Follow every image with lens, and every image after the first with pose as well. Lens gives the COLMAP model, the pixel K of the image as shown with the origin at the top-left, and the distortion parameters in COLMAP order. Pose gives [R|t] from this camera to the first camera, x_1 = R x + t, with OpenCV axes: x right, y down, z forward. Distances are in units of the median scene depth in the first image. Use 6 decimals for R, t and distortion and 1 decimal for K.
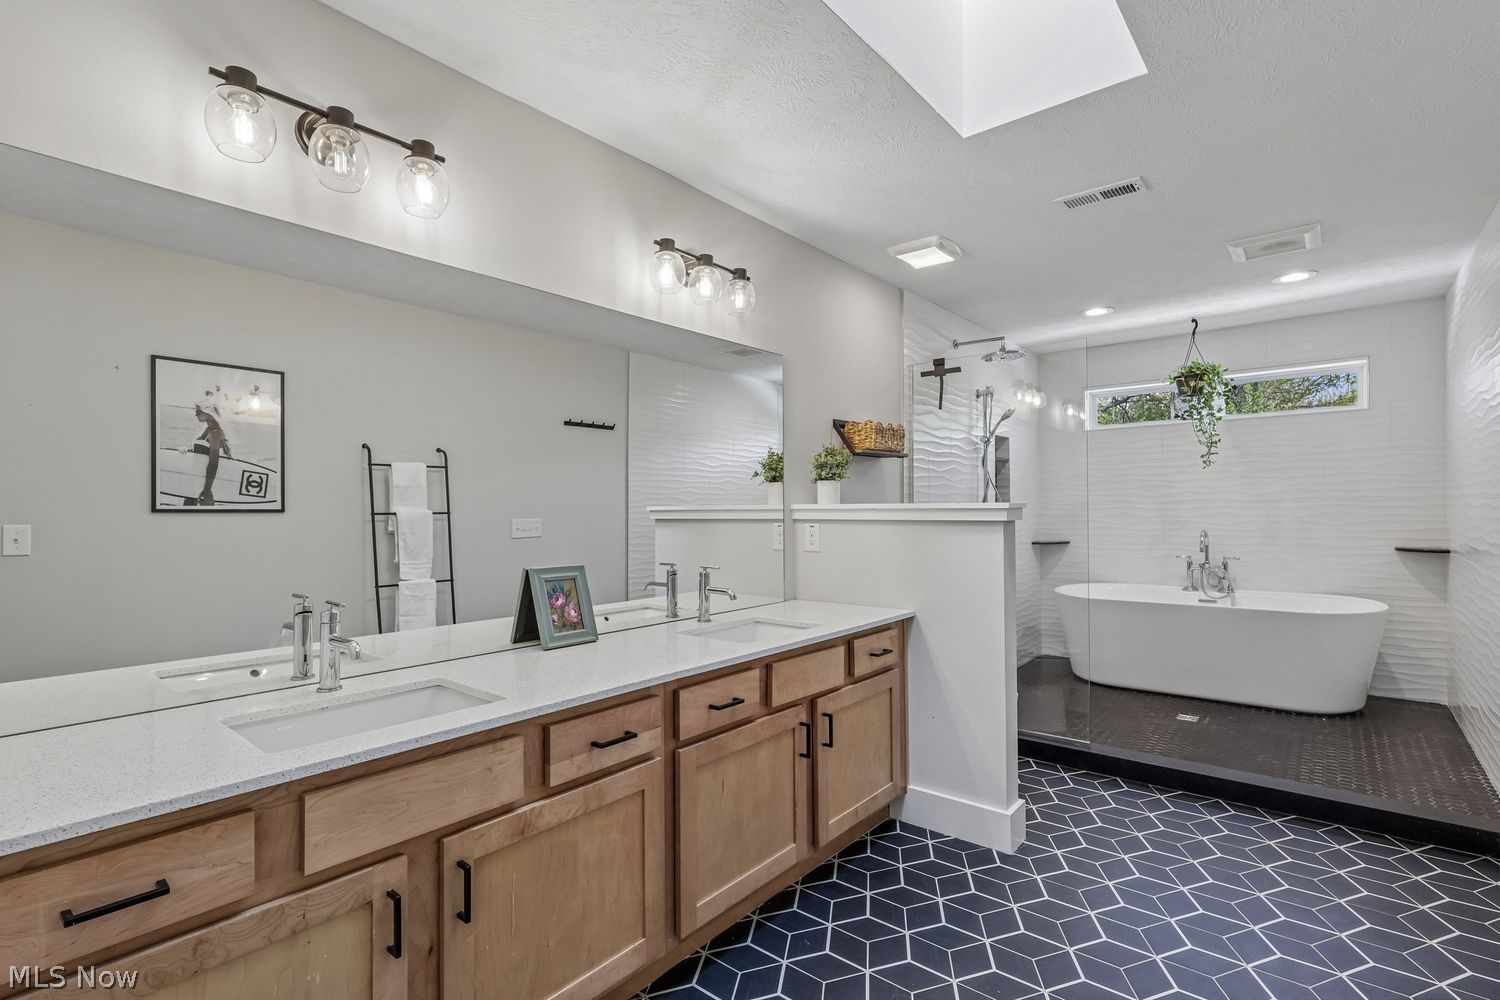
lens RADIAL K [[703.1, 0, 744.4], [0, 703.1, 496.0], [0, 0, 1]] dist [0.008679, -0.000027]
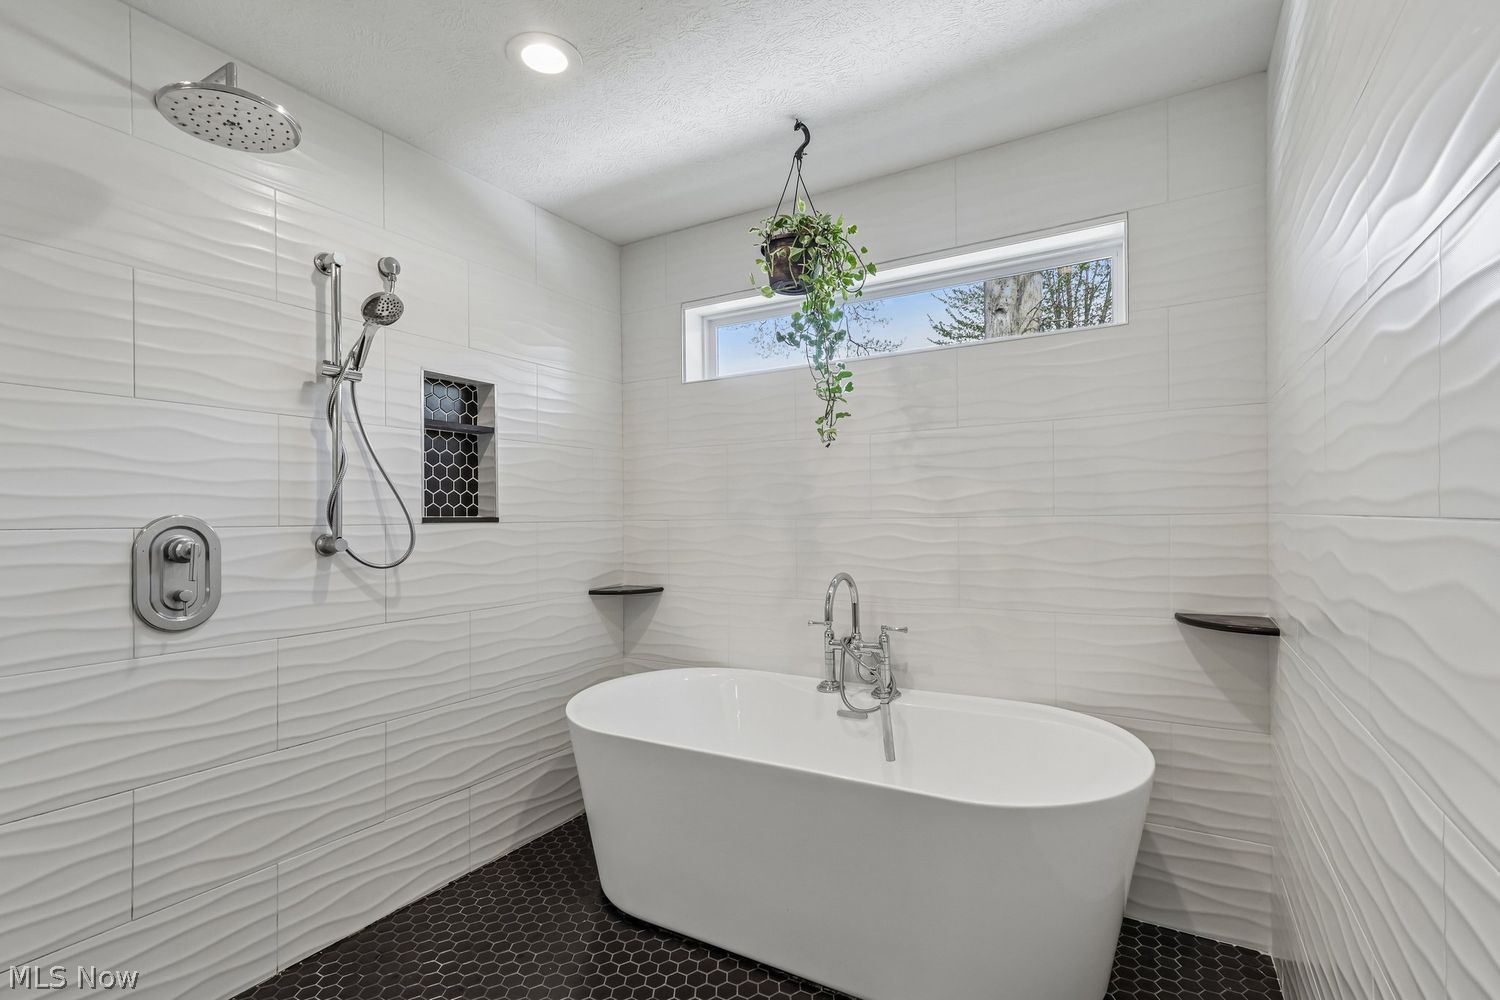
lens RADIAL K [[695.6, 0, 750.0], [0, 695.6, 500.0], [0, 0, 1]] dist [-0.001168, -0.000604]
pose [[0.986182, 0.000579, 0.165663, 0.548821], [-0.000343, 0.999999, -0.001453, -0.002736], [-0.165664, 0.001376, 0.986181, 0.575264]]
